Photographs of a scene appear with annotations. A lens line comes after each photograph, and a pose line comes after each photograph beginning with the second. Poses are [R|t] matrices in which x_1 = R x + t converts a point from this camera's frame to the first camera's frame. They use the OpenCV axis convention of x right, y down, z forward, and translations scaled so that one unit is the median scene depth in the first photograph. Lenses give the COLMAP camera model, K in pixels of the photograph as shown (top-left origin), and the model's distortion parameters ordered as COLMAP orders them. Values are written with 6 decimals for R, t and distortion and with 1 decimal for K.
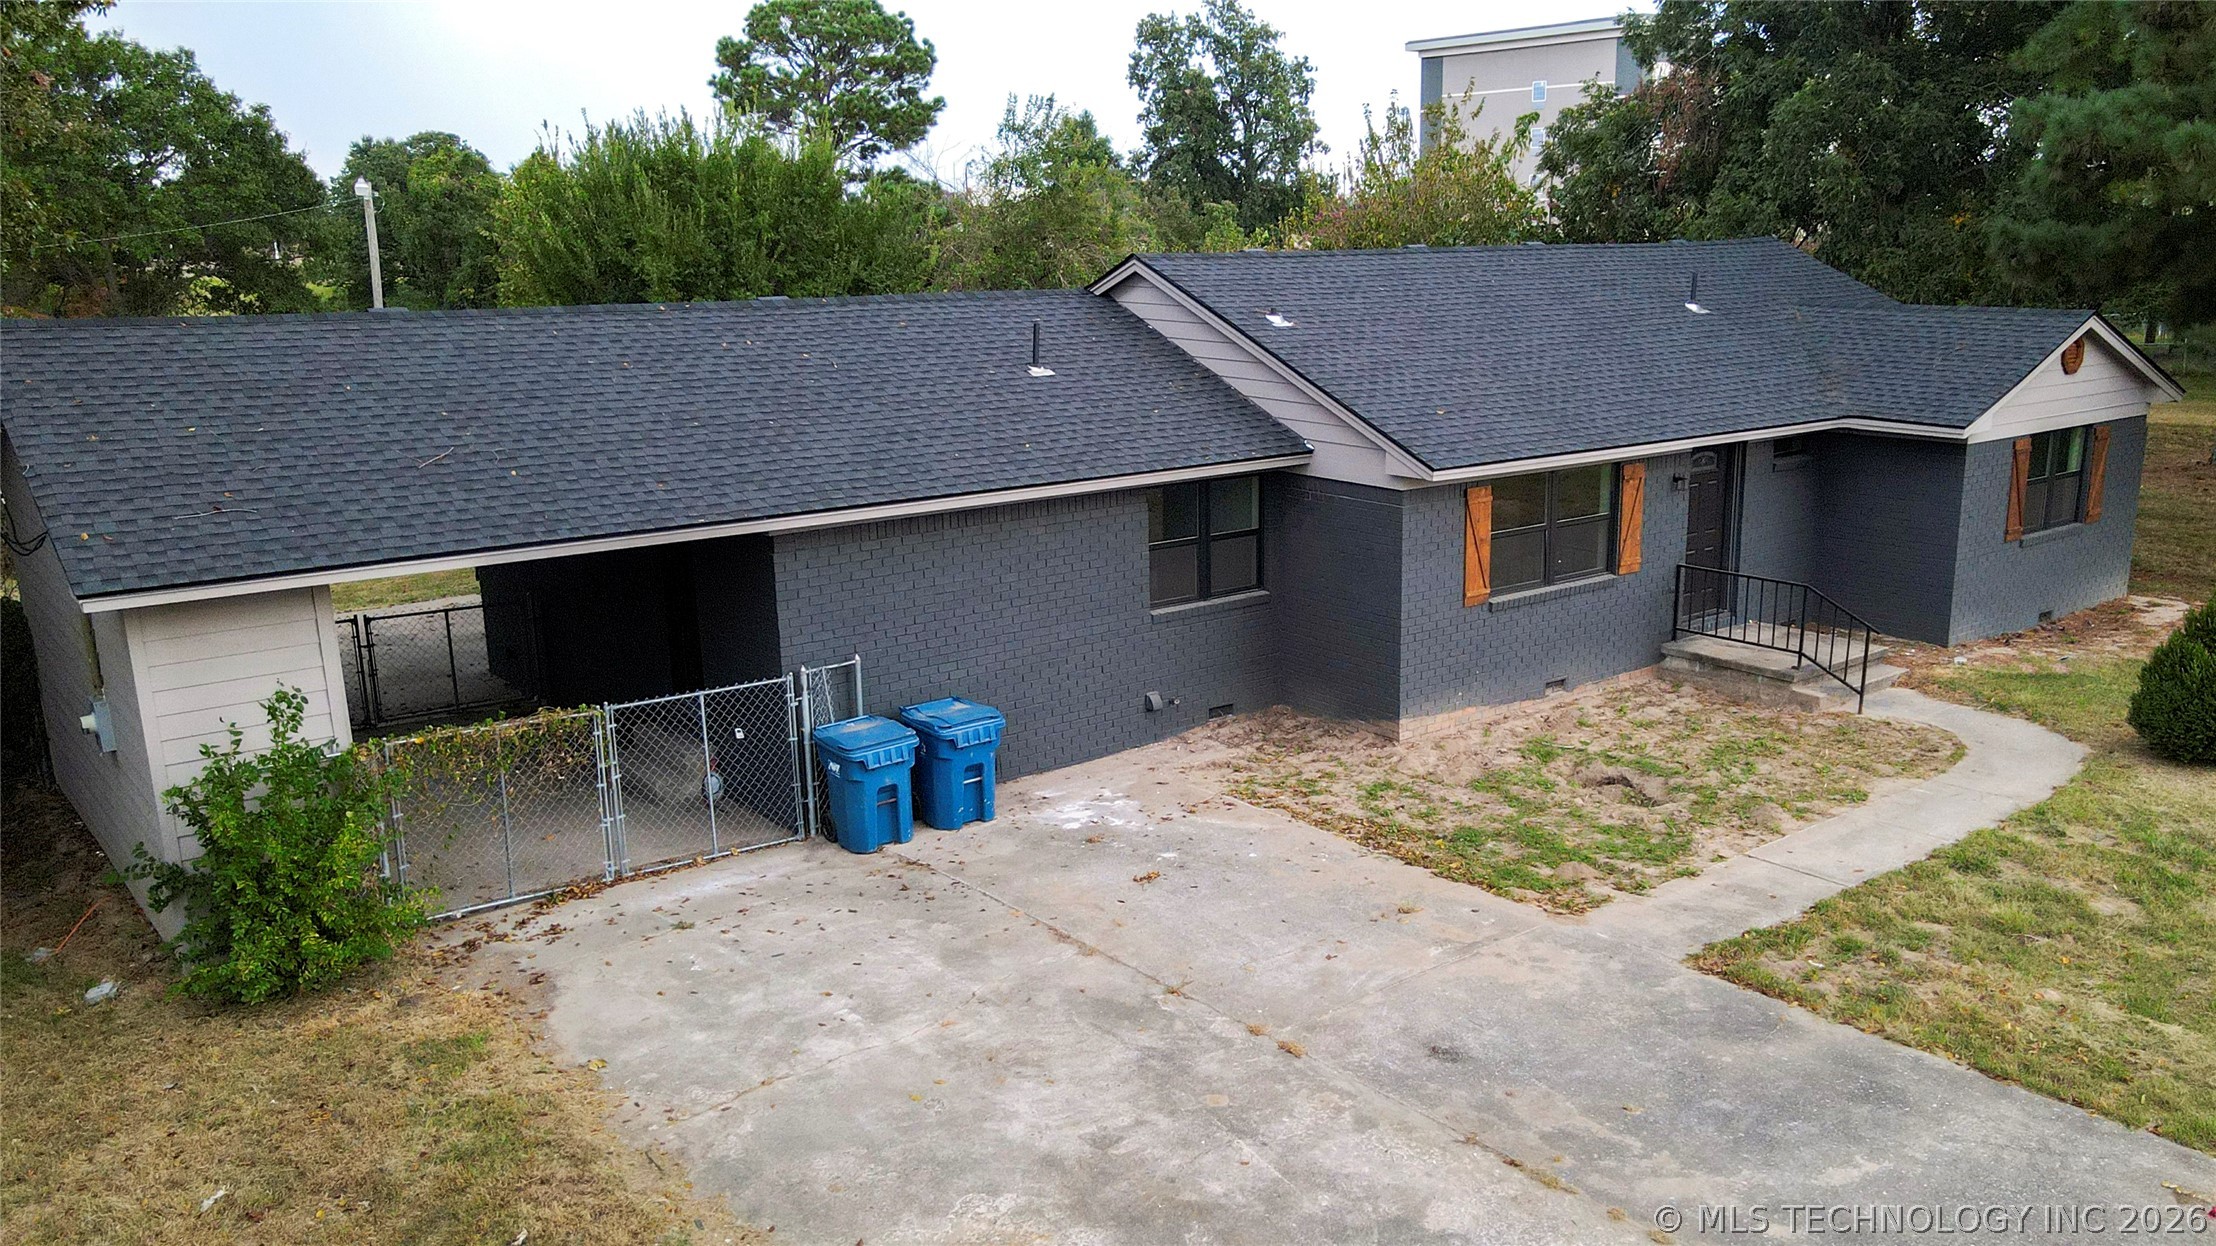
lens RADIAL K [[1756.0, 0, 1265.7], [0, 1756.0, 620.2], [0, 0, 1]] dist [-0.010180, -0.000268]
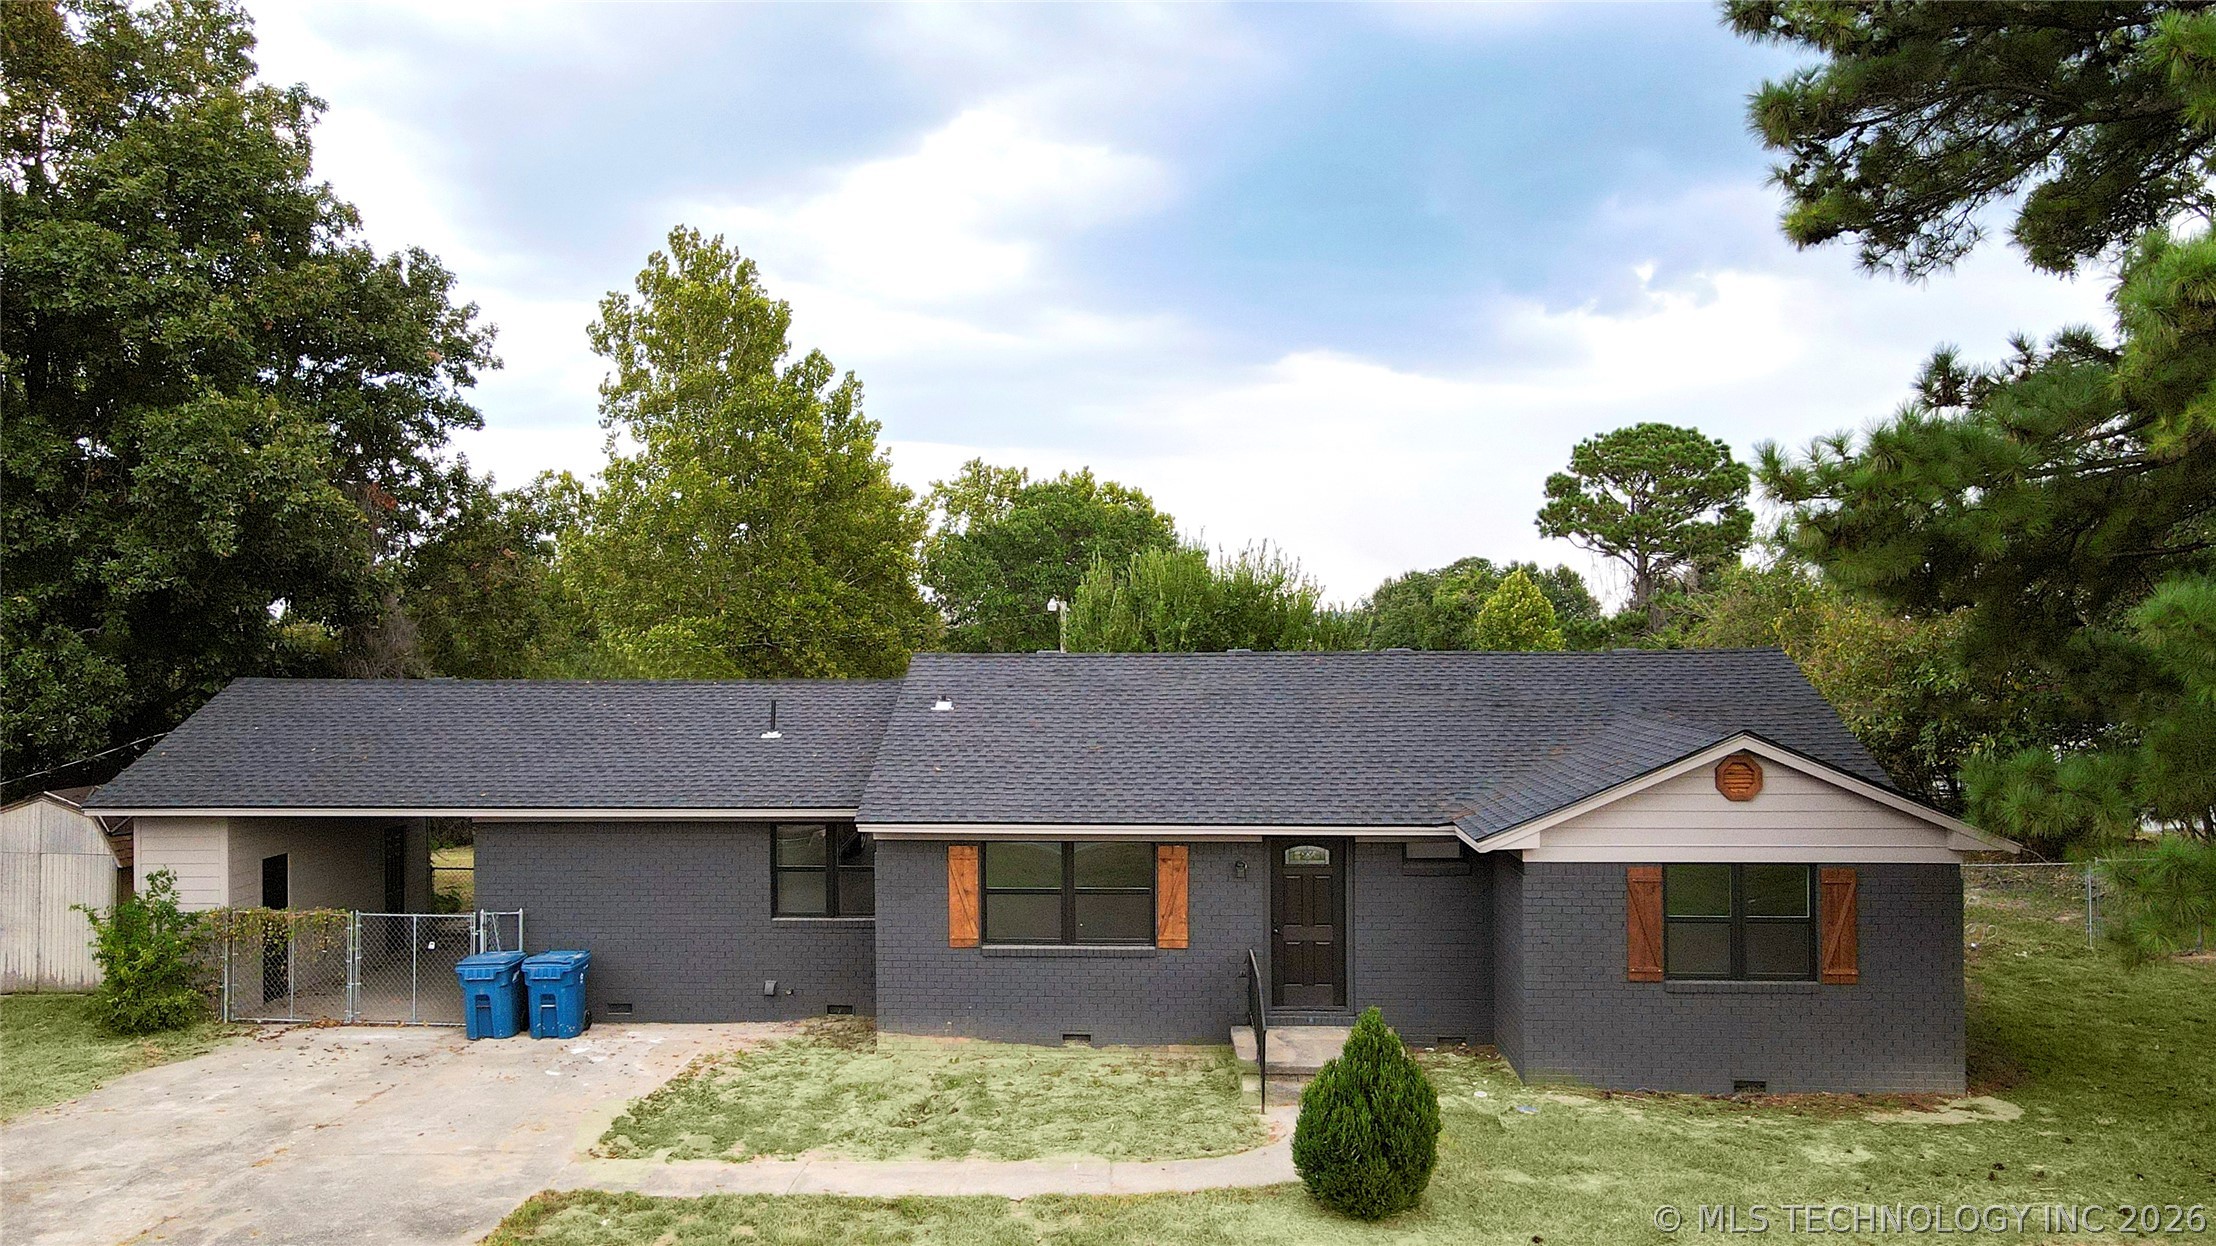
lens RADIAL K [[1678.7, 0, 1108.0], [0, 1678.7, 623.0], [0, 0, 1]] dist [-0.006934, 0.031010]
pose [[0.736635, -0.002284, -0.676287, 1.055514], [-0.151082, 0.974166, -0.167854, -0.051153], [0.659199, 0.225822, 0.717260, 0.234000]]
